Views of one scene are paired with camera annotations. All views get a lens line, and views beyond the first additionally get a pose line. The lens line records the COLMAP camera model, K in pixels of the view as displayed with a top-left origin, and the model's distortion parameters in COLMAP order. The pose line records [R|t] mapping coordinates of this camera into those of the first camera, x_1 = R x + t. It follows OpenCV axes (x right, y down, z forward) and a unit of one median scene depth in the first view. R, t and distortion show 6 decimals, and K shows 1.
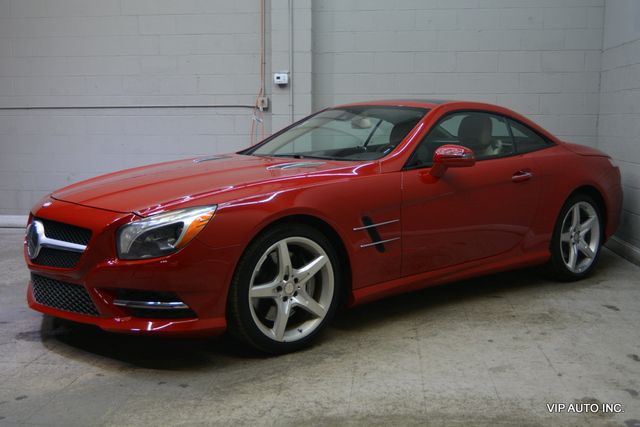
lens RADIAL K [[683.9, 0, 320.0], [0, 683.9, 213.5], [0, 0, 1]] dist [-0.007098, 0.005618]
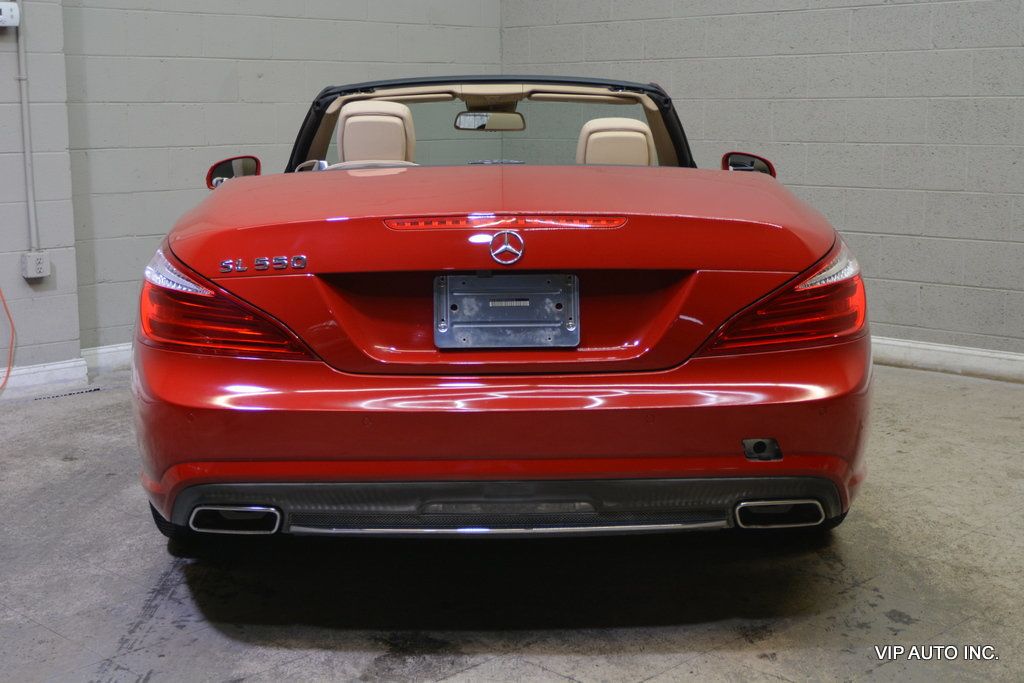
lens RADIAL K [[1405.9, 0, 516.5], [0, 1405.9, 339.6], [0, 0, 1]] dist [0.007941, -0.024165]
pose [[0.615848, -0.134350, 0.776325, -1.019399], [0.111472, 0.990300, 0.082951, -0.073738], [-0.779939, 0.035453, 0.624851, 0.446356]]
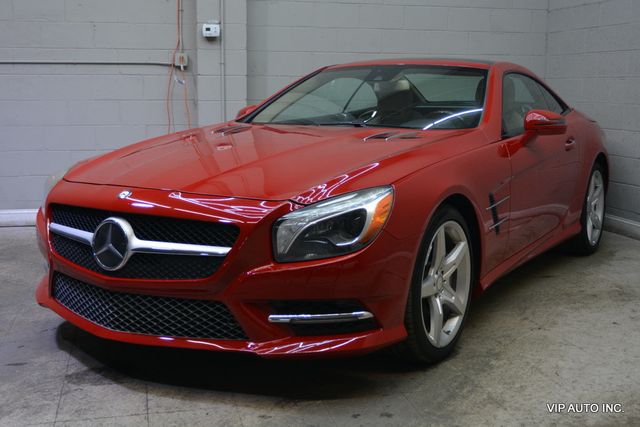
lens RADIAL K [[782.7, 0, 317.6], [0, 782.7, 211.5], [0, 0, 1]] dist [-0.004721, -0.015200]
pose [[0.941533, -0.048122, 0.333466, -0.479661], [0.039734, 0.998700, 0.031932, -0.013629], [-0.334569, -0.016815, 0.942221, 0.148844]]
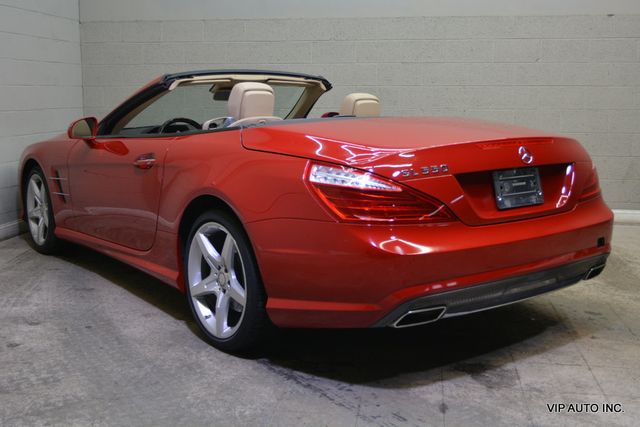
lens RADIAL K [[737.9, 0, 320.0], [0, 737.9, 213.5], [0, 0, 1]] dist [-0.009374, 0.010237]
pose [[0.030640, -0.161832, 0.986342, -1.236514], [0.131971, 0.978822, 0.156499, -0.157908], [-0.990780, 0.125373, 0.051348, 1.158400]]
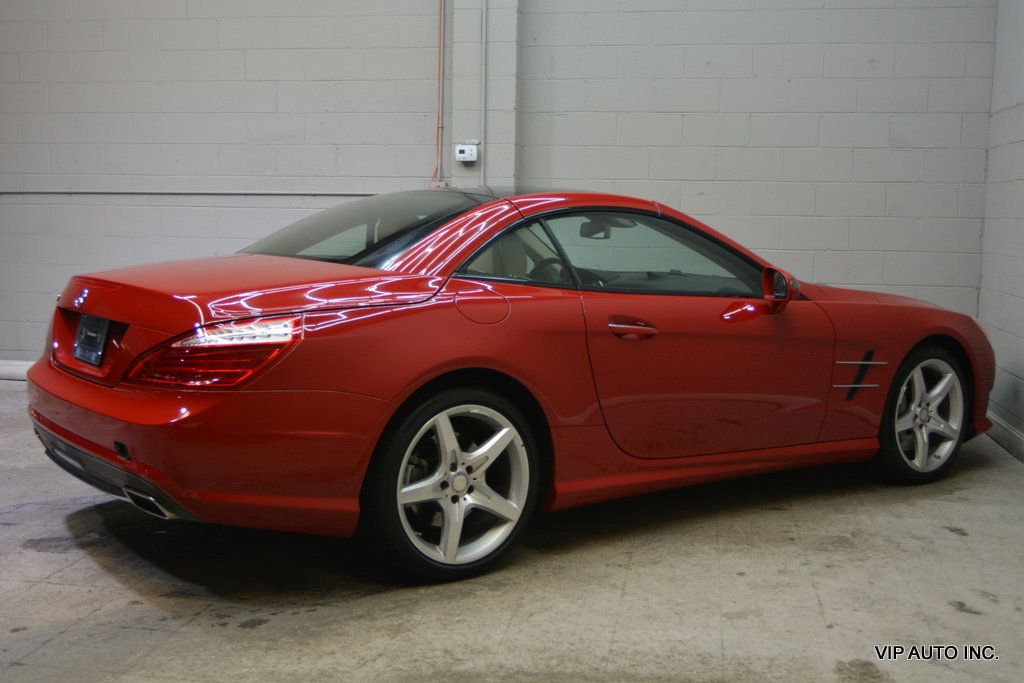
lens RADIAL K [[1177.0, 0, 515.0], [0, 1177.0, 339.8], [0, 0, 1]] dist [0.004678, 0.001058]
pose [[0.998190, 0.020964, -0.056361, 0.096553], [-0.022313, 0.999477, -0.023403, -0.003673], [0.055840, 0.024619, 0.998136, -0.128392]]
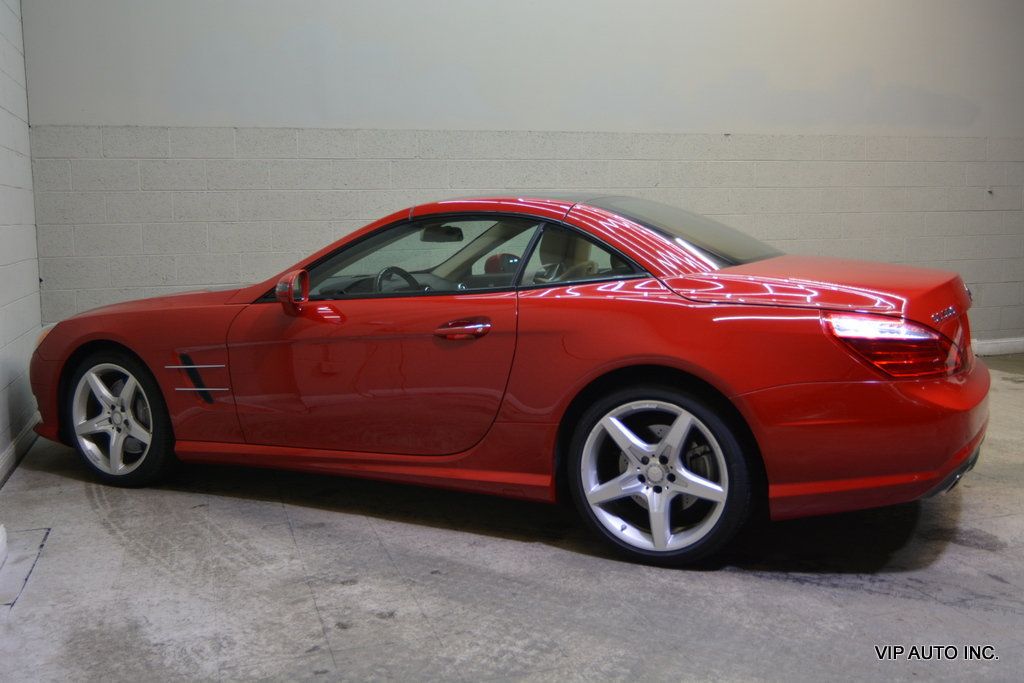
lens RADIAL K [[968.4, 0, 512.3], [0, 968.4, 342.5], [0, 0, 1]] dist [-0.008756, 0.001853]
pose [[-0.414833, -0.109000, 0.903345, -1.108706], [0.135825, 0.974257, 0.179930, -0.257517], [-0.899703, 0.197338, -0.389349, 1.800714]]
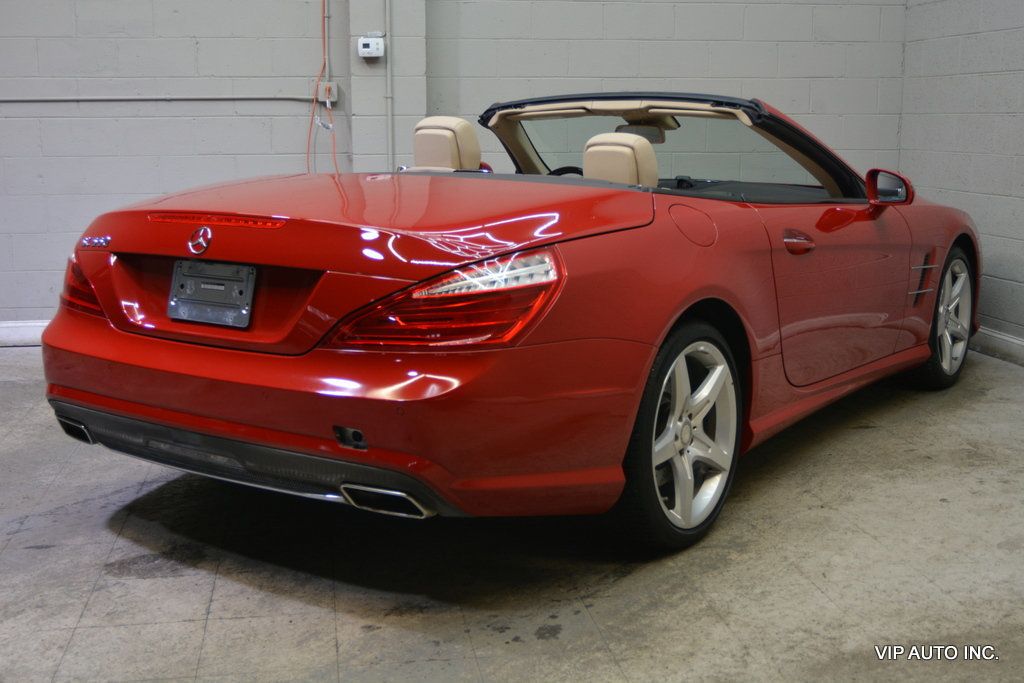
lens RADIAL K [[1248.0, 0, 510.4], [0, 1248.0, 340.0], [0, 0, 1]] dist [-0.008344, -0.010998]
pose [[0.964100, -0.050914, 0.260614, -0.404058], [0.039519, 0.998027, 0.048784, -0.023651], [-0.262583, -0.036733, 0.964210, 0.048933]]
